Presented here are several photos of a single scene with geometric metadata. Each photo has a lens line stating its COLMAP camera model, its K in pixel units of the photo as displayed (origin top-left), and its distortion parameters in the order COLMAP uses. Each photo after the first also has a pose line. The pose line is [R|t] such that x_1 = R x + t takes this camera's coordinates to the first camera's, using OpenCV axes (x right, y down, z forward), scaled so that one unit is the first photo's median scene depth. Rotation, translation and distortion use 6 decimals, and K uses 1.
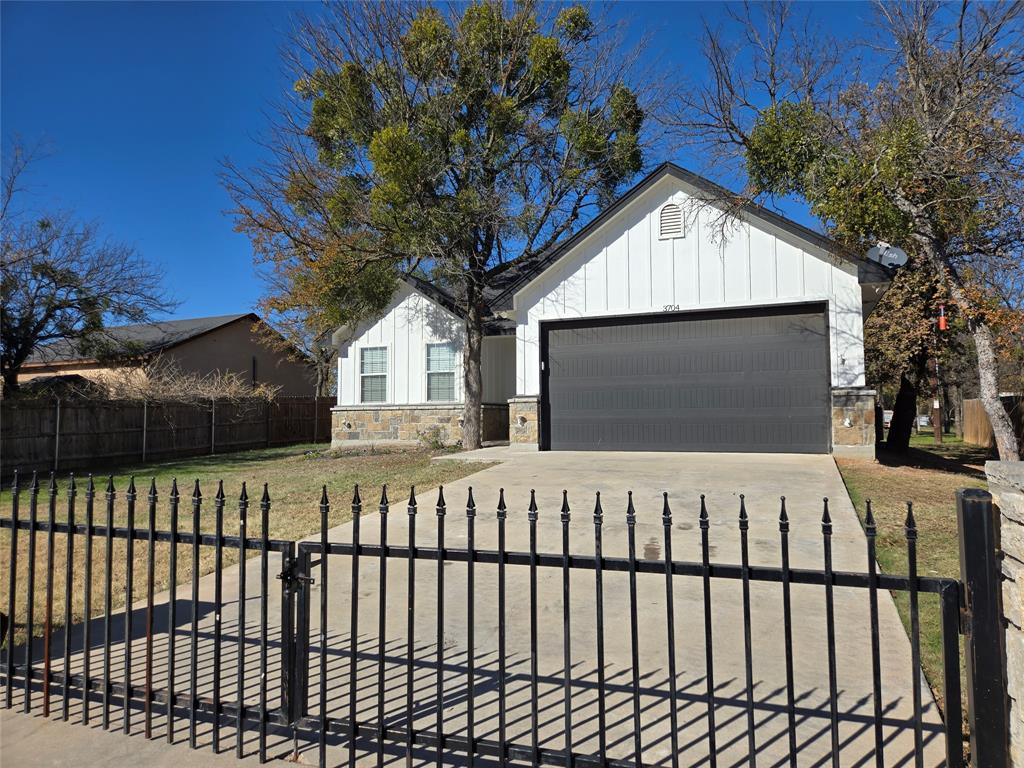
lens RADIAL K [[703.6, 0, 511.5], [0, 703.6, 335.6], [0, 0, 1]] dist [0.067125, -0.052447]
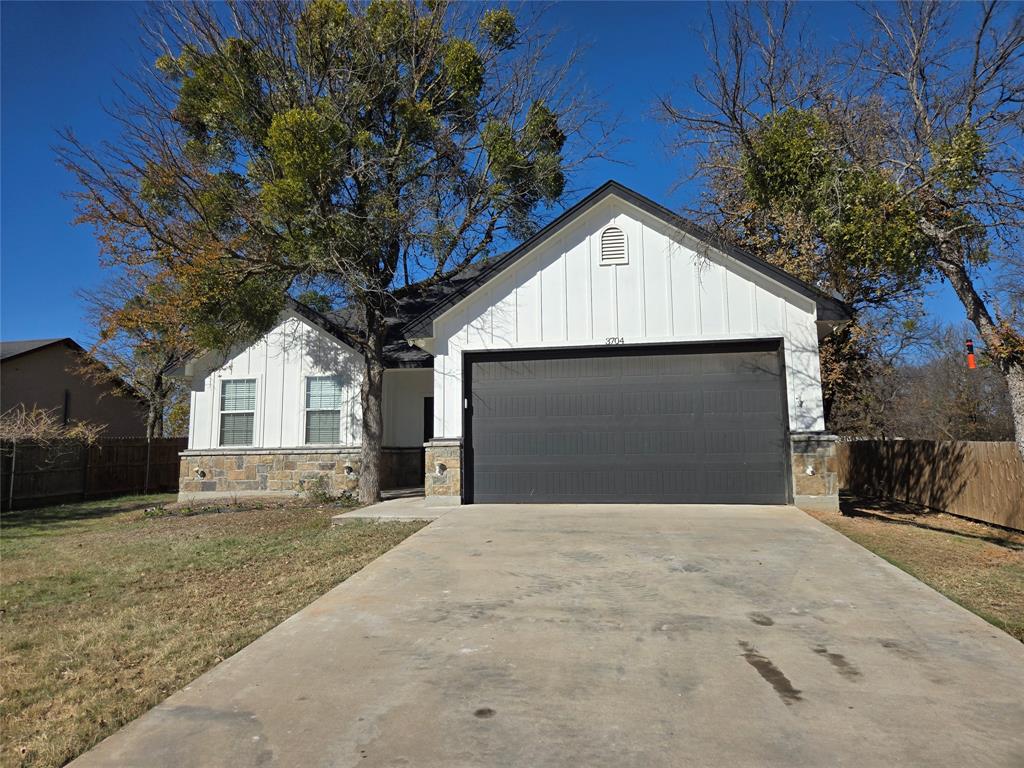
lens RADIAL K [[703.6, 0, 511.5], [0, 703.6, 335.6], [0, 0, 1]] dist [0.067125, -0.052447]
pose [[0.976089, 0.036079, 0.214357, -0.078135], [-0.023834, 0.997948, -0.059436, 0.008819], [-0.216062, 0.052906, 0.974945, 0.128863]]
